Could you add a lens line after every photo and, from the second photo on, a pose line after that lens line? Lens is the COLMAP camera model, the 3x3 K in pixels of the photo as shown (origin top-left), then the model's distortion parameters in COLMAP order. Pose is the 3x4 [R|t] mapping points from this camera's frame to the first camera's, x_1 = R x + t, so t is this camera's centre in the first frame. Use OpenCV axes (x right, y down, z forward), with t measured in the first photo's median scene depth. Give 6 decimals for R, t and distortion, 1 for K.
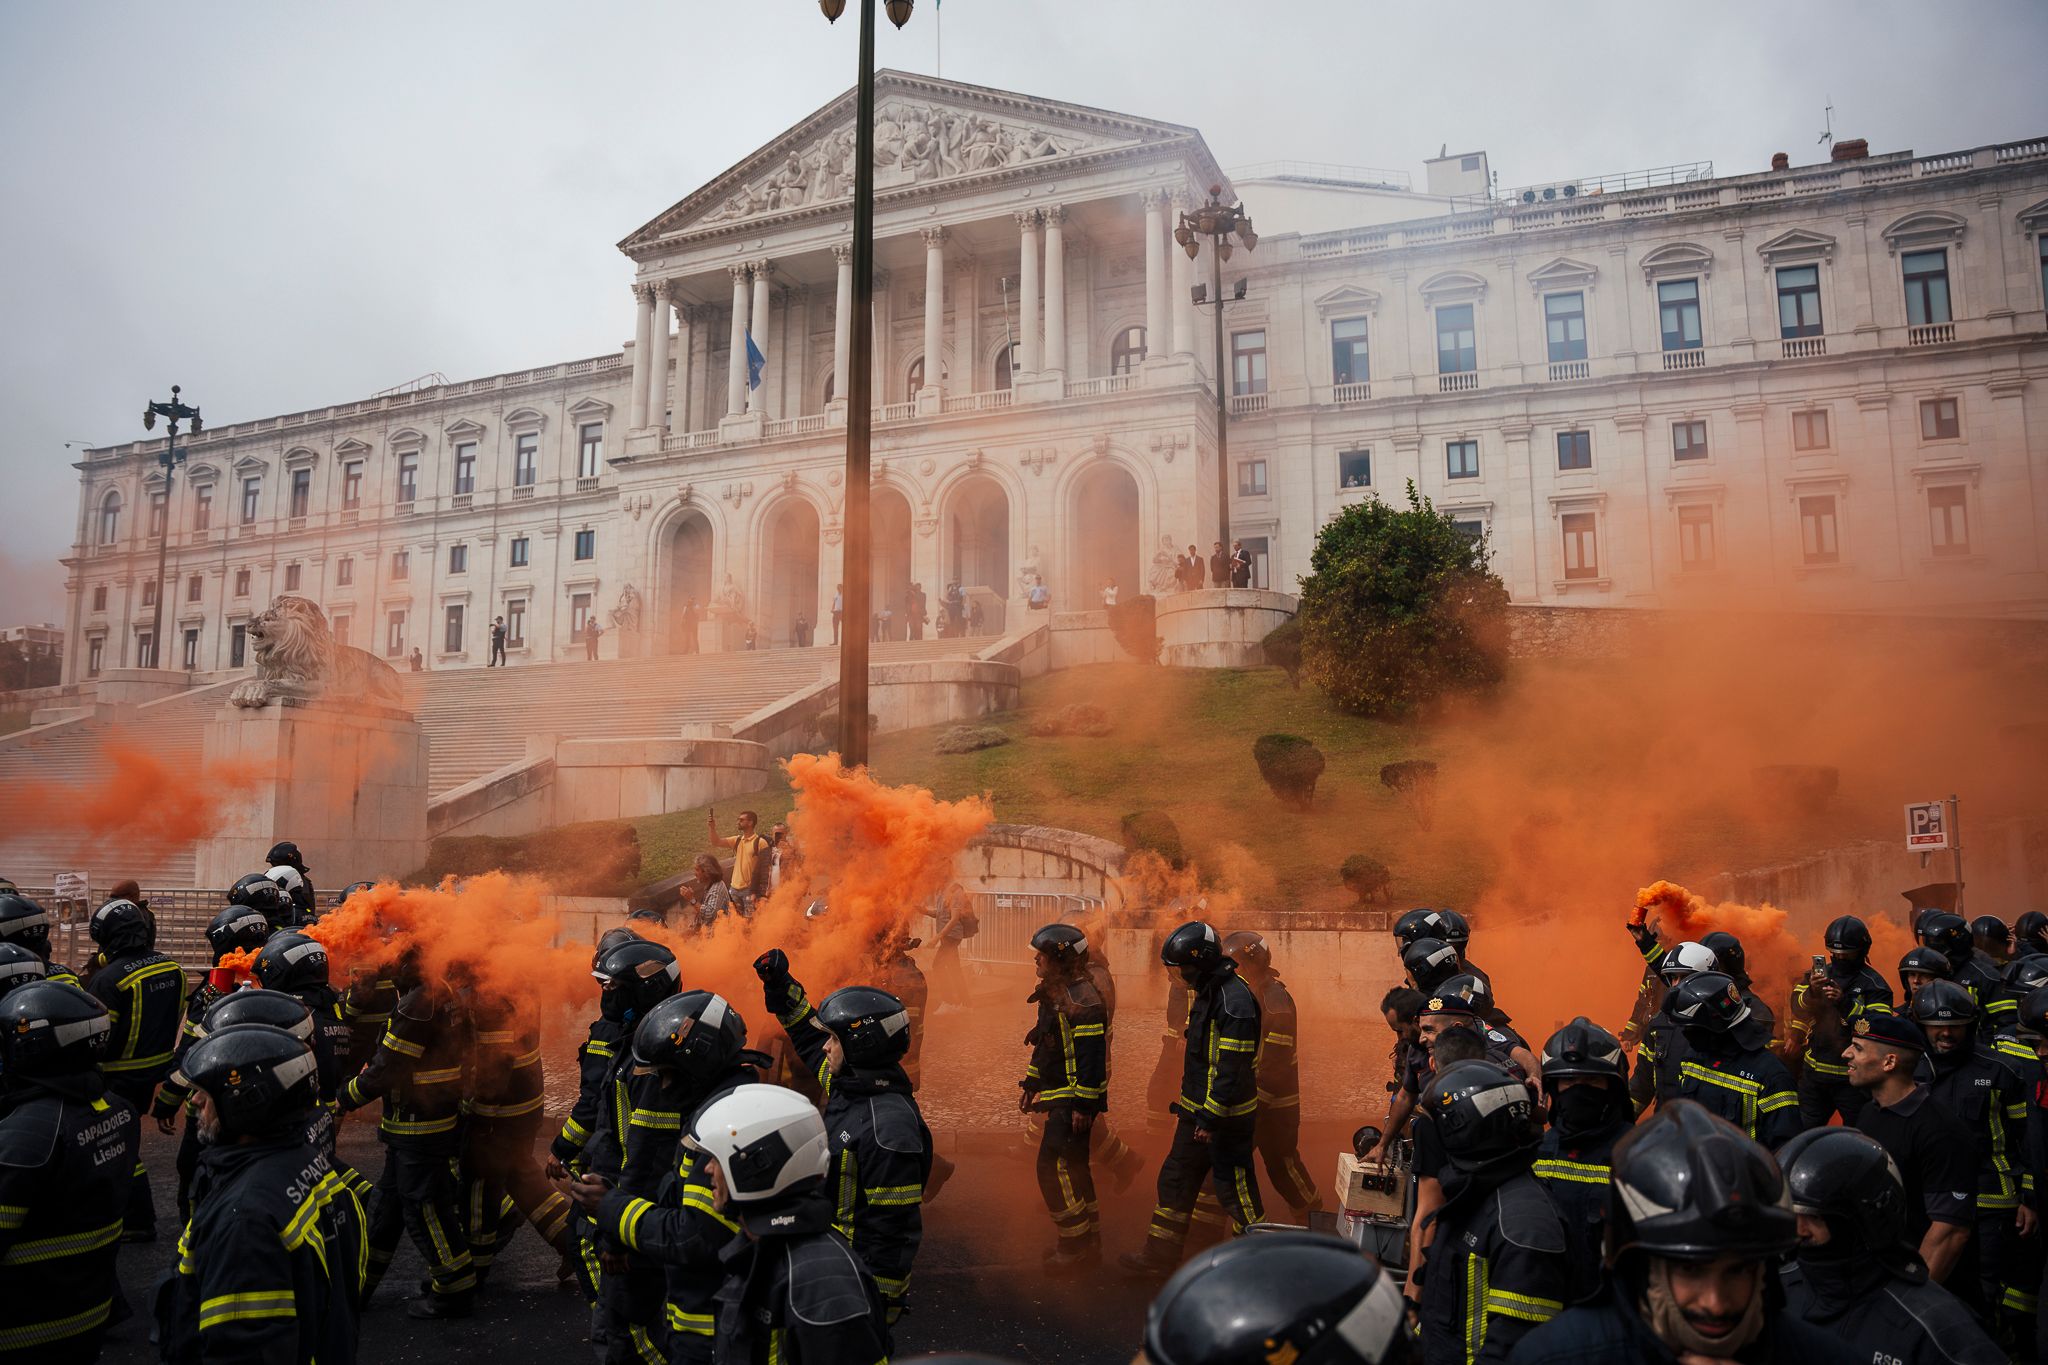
lens RADIAL K [[1402.9, 0, 1031.9], [0, 1402.9, 674.4], [0, 0, 1]] dist [-0.173655, 0.128921]
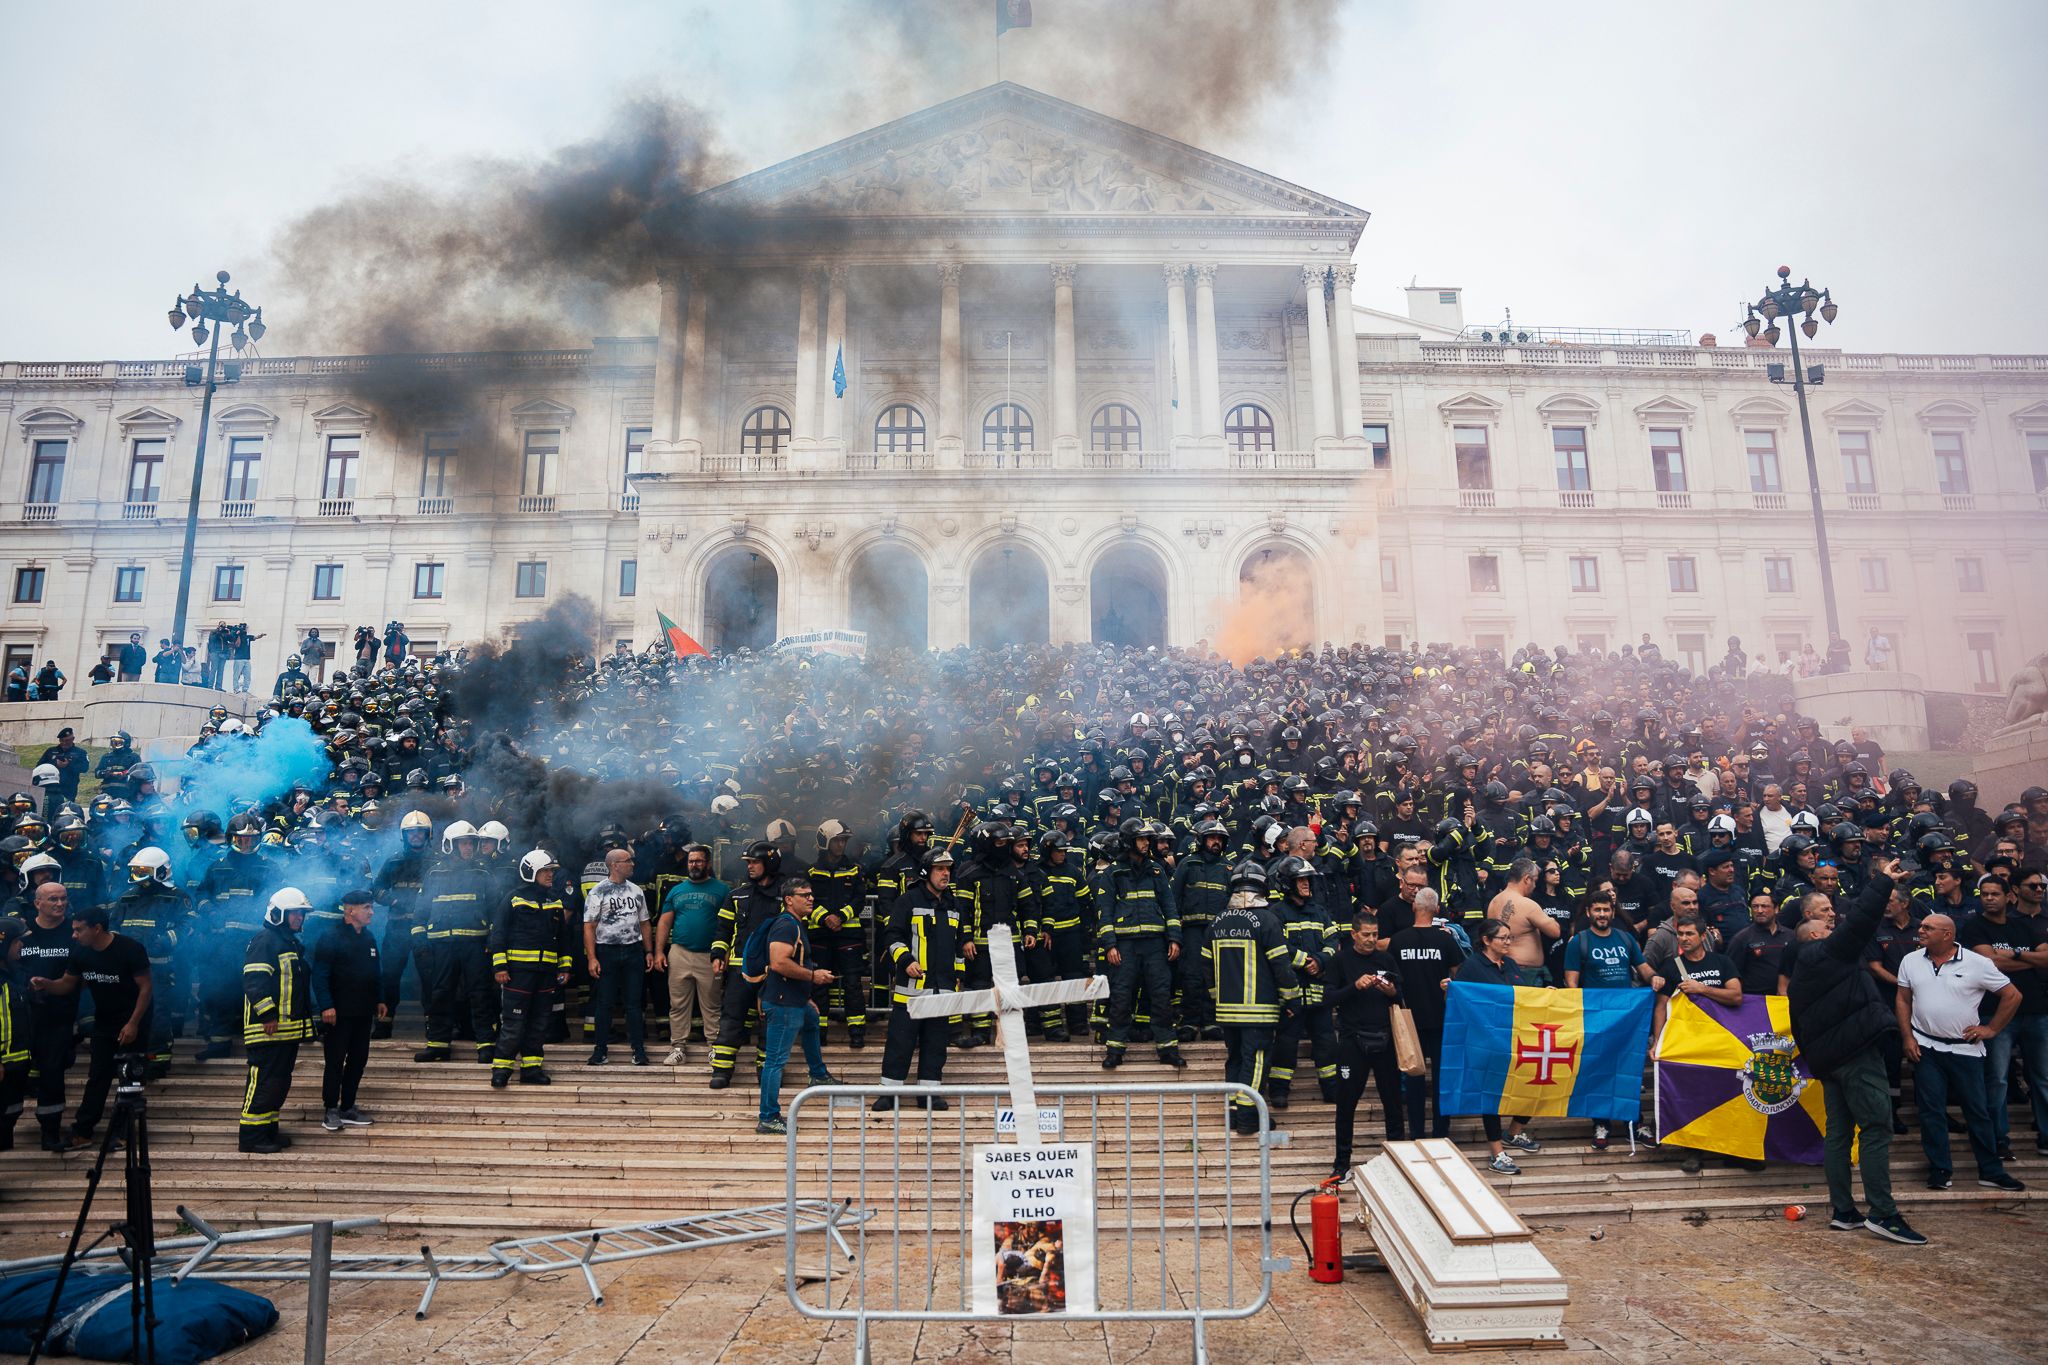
lens RADIAL K [[1435.8, 0, 1024.0], [0, 1435.8, 682.5], [0, 0, 1]] dist [-0.192715, 0.150686]
pose [[0.924326, 0.064025, 0.376193, -0.440021], [-0.037600, 0.996308, -0.077179, 0.021241], [-0.379746, 0.057194, 0.923321, 0.180764]]
